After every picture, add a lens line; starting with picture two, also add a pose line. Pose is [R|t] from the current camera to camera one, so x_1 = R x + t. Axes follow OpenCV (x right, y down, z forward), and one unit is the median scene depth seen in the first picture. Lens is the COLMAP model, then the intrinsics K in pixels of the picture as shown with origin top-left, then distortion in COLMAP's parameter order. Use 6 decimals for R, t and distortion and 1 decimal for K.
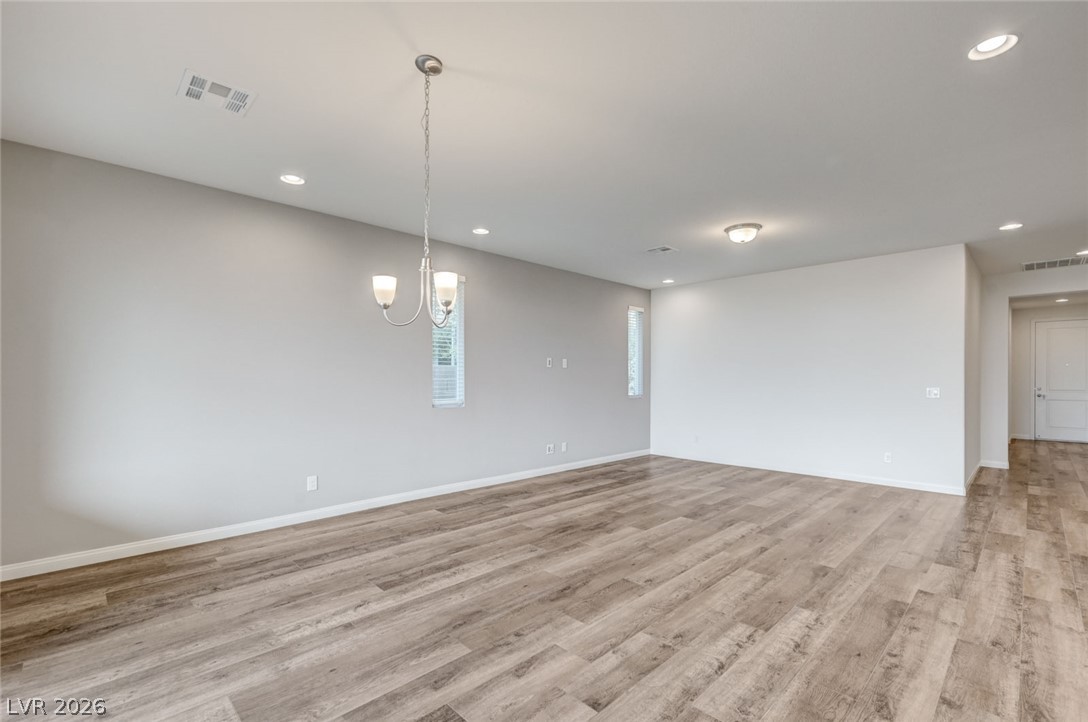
lens RADIAL K [[483.7, 0, 547.9], [0, 483.7, 375.5], [0, 0, 1]] dist [0.001832, 0.000068]
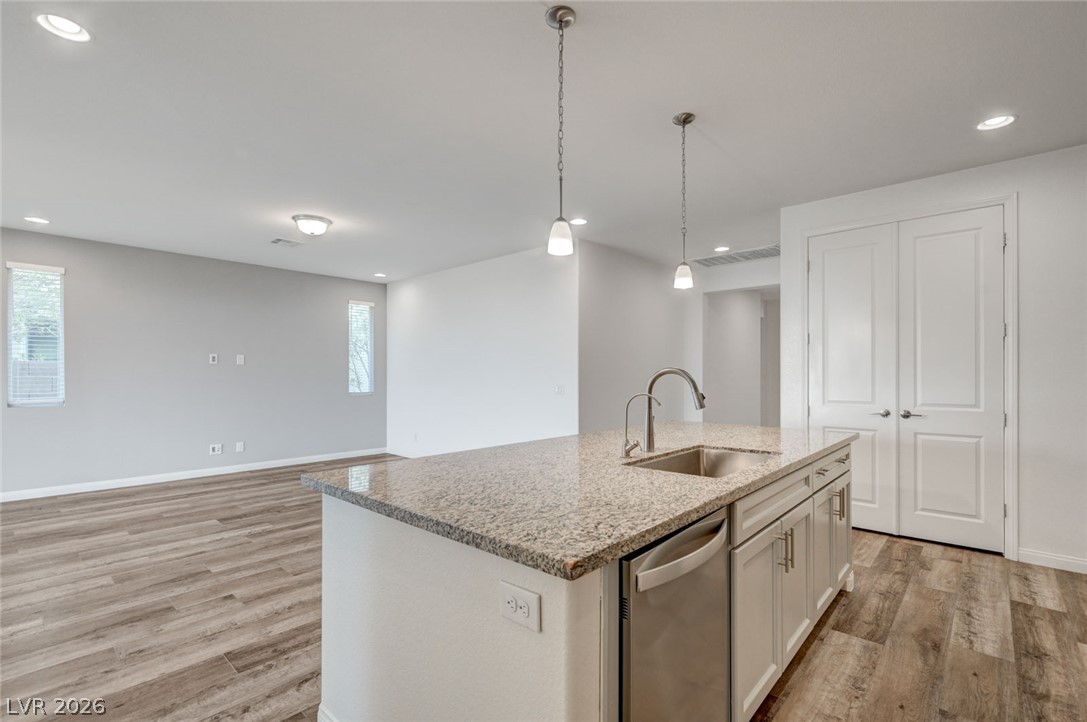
lens RADIAL K [[489.9, 0, 548.1], [0, 489.9, 373.6], [0, 0, 1]] dist [-0.001789, 0.000361]
pose [[0.998581, -0.002837, 0.053178, 0.762712], [0.002701, 0.999993, 0.002639, 0.001819], [-0.053185, -0.002491, 0.998582, -0.002109]]
